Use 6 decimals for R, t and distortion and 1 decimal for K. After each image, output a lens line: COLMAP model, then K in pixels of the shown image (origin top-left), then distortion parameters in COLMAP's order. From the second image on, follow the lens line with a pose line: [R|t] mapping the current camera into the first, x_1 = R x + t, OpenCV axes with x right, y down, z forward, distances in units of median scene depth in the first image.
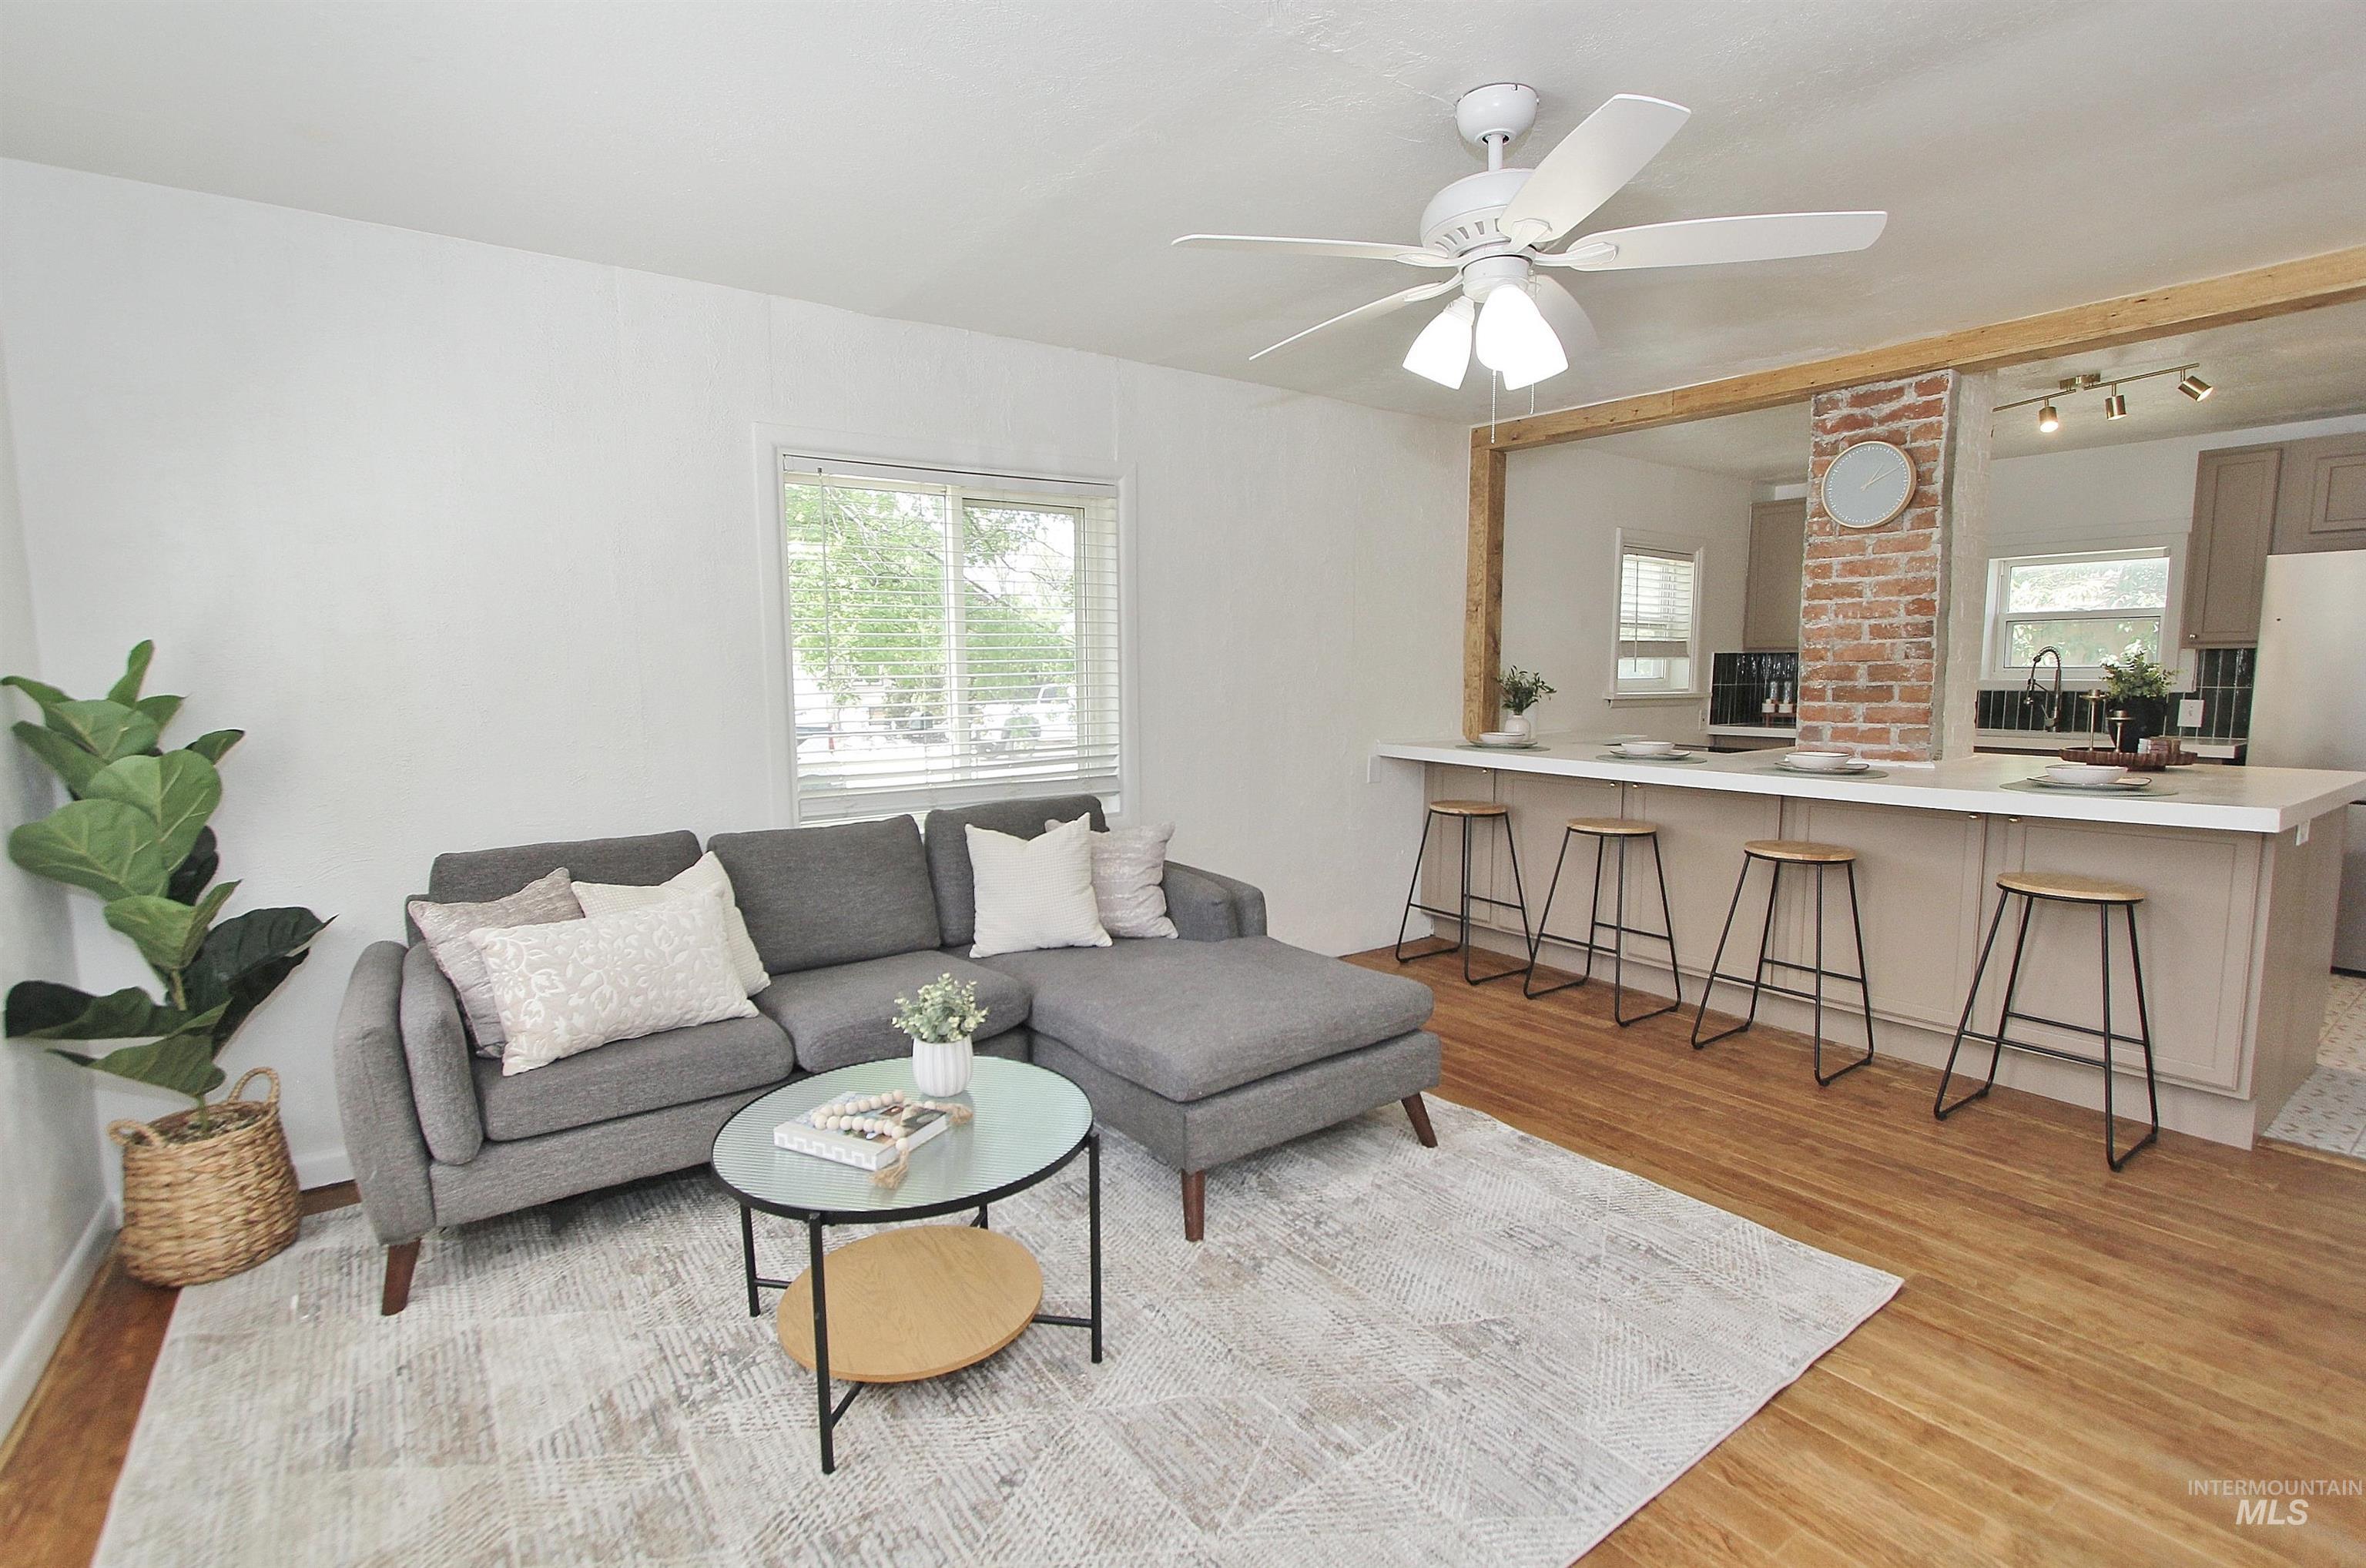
lens RADIAL K [[1082.8, 0, 1182.7], [0, 1082.8, 788.8], [0, 0, 1]] dist [-0.016732, 0.000579]
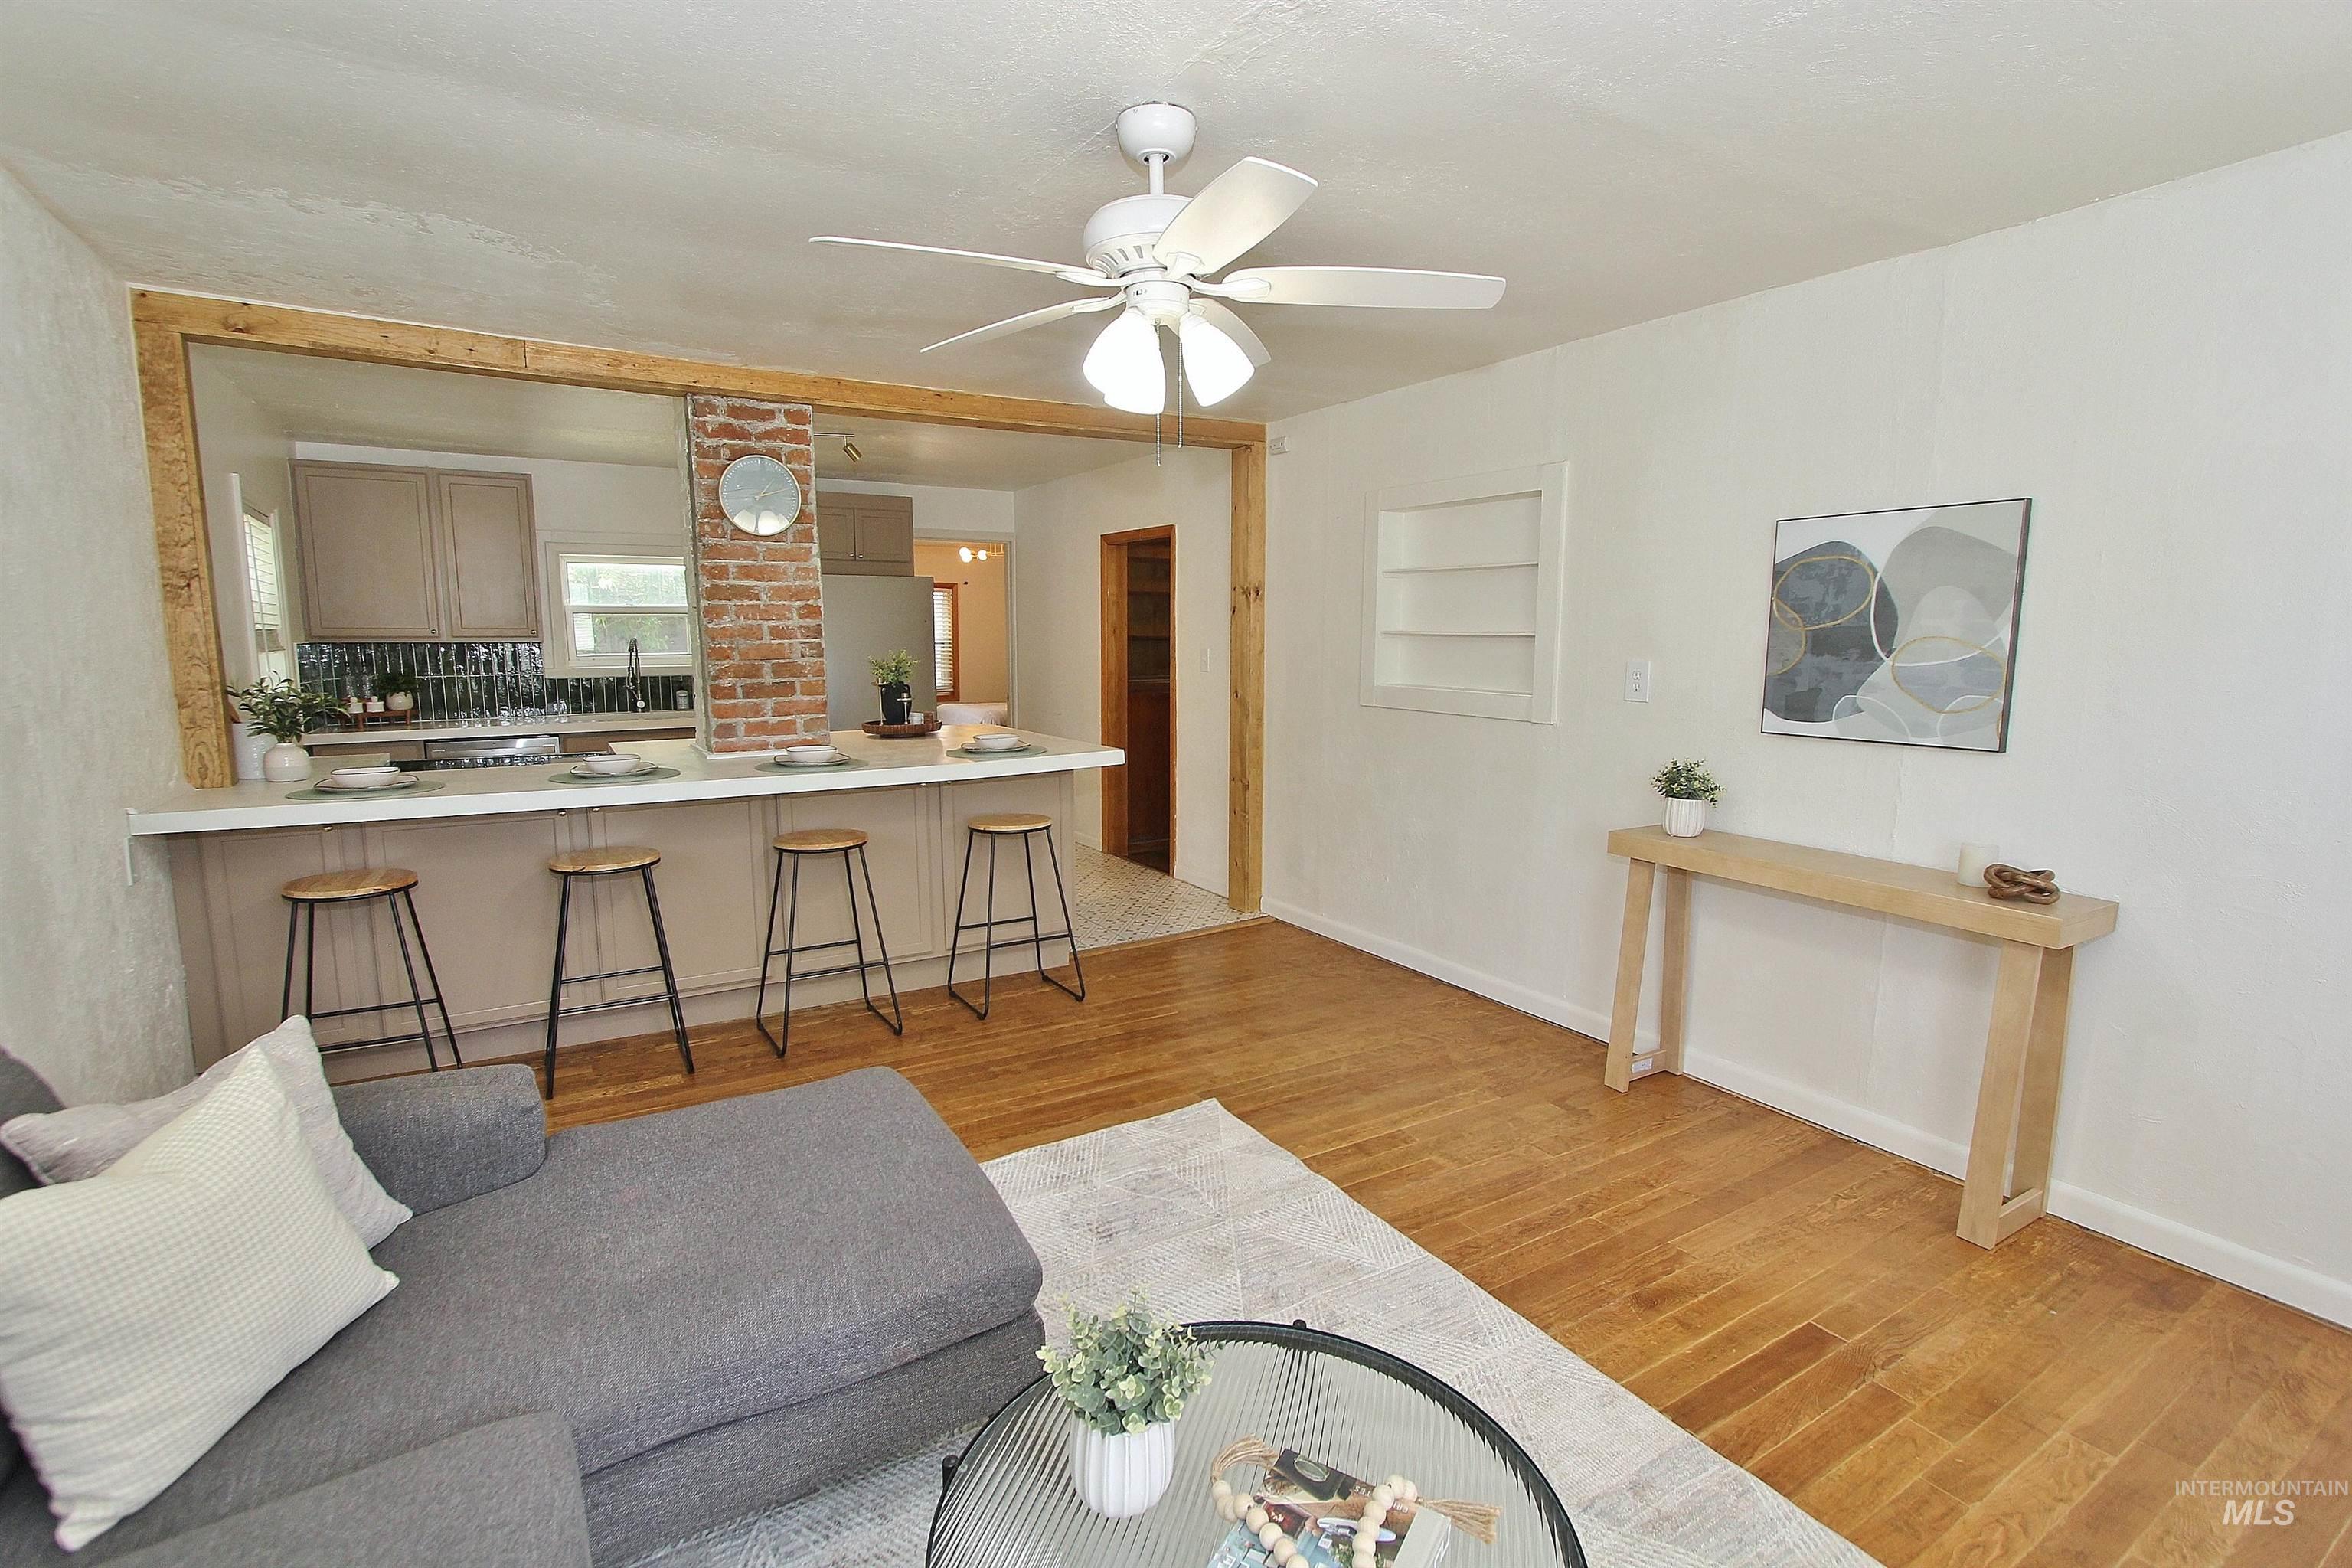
lens RADIAL K [[1076.4, 0, 1153.3], [0, 1076.4, 786.1], [0, 0, 1]] dist [-0.016732, 0.000579]
pose [[0.095321, -0.134851, 0.986270, -0.415203], [0.111623, 0.985981, 0.124024, -0.085020], [-0.989168, 0.098268, 0.109037, 0.517193]]
